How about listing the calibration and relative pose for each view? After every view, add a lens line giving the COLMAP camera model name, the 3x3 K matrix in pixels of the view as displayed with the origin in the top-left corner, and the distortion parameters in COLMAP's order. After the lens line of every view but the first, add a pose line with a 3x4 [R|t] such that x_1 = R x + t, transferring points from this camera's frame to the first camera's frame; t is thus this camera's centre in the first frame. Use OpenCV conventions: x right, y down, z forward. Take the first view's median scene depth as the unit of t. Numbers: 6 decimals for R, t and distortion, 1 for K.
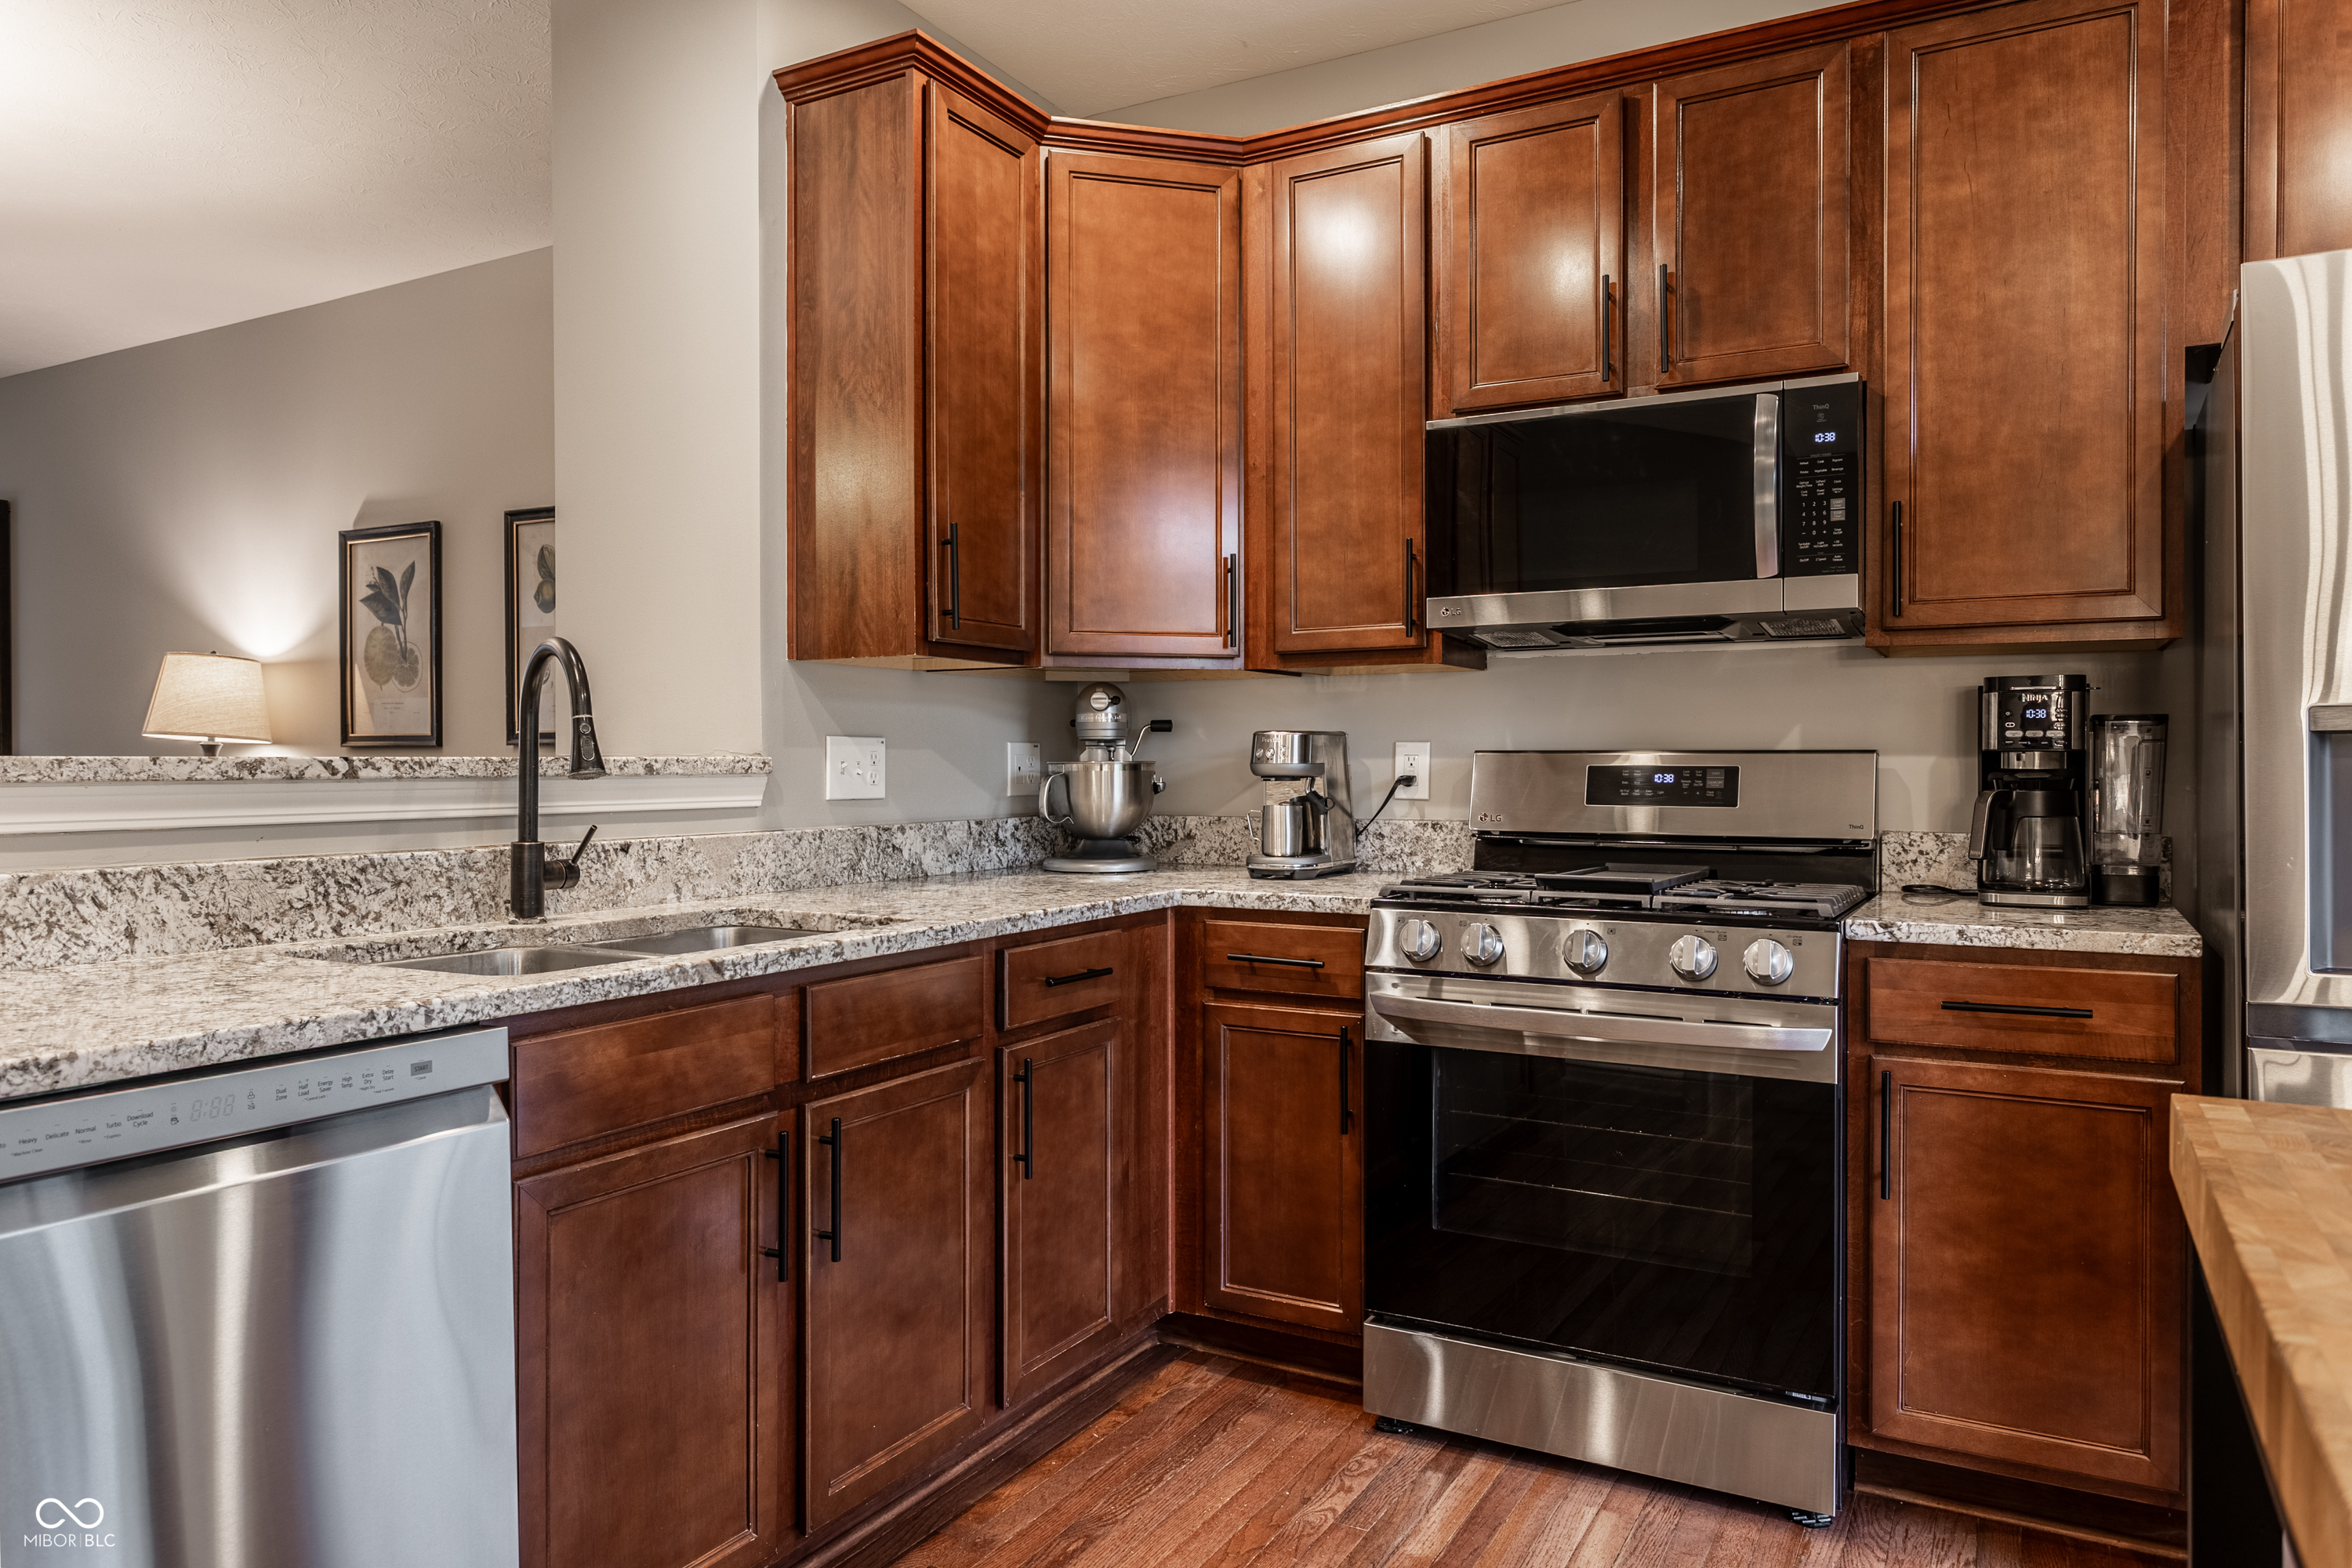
lens RADIAL K [[1553.6, 0, 1169.4], [0, 1553.6, 767.5], [0, 0, 1]] dist [0.000190, 0.001809]
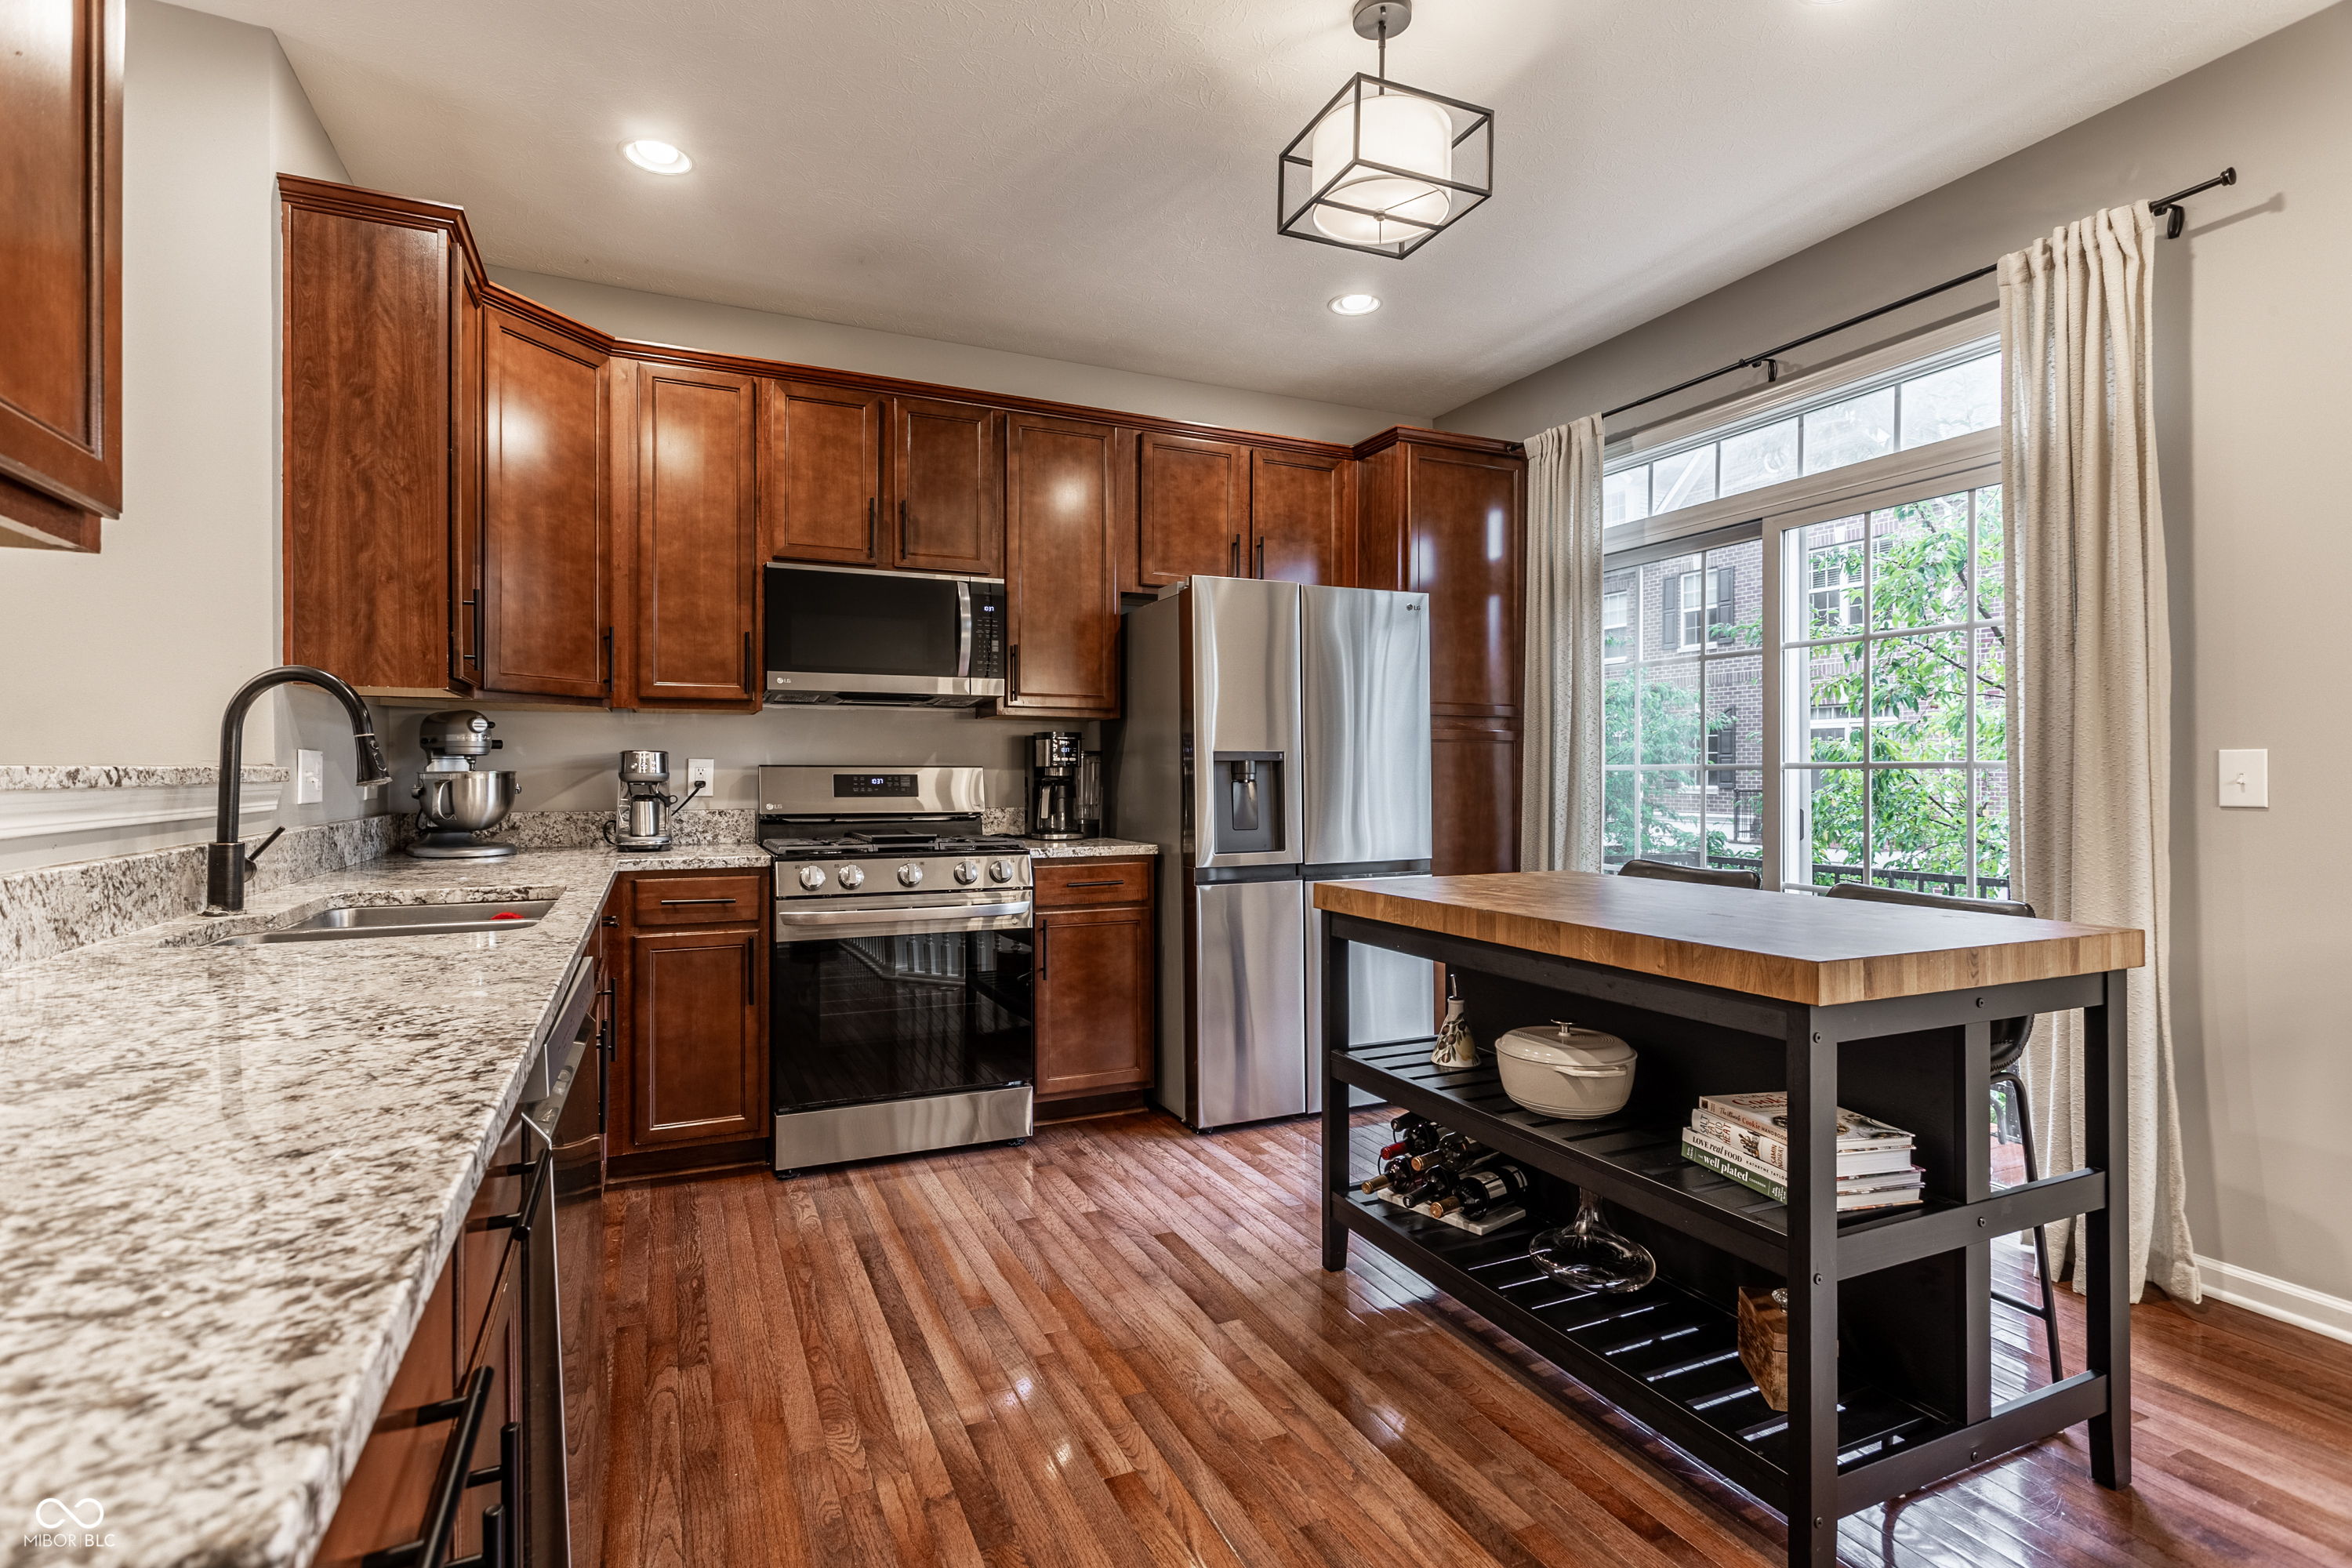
lens RADIAL K [[1110.3, 0, 1164.9], [0, 1110.3, 770.0], [0, 0, 1]] dist [0.001420, 0.000231]
pose [[0.592484, 0.002314, 0.805579, -0.533778], [0.001946, 0.999989, -0.004304, 0.000096], [-0.805580, 0.004118, 0.592473, -0.019450]]
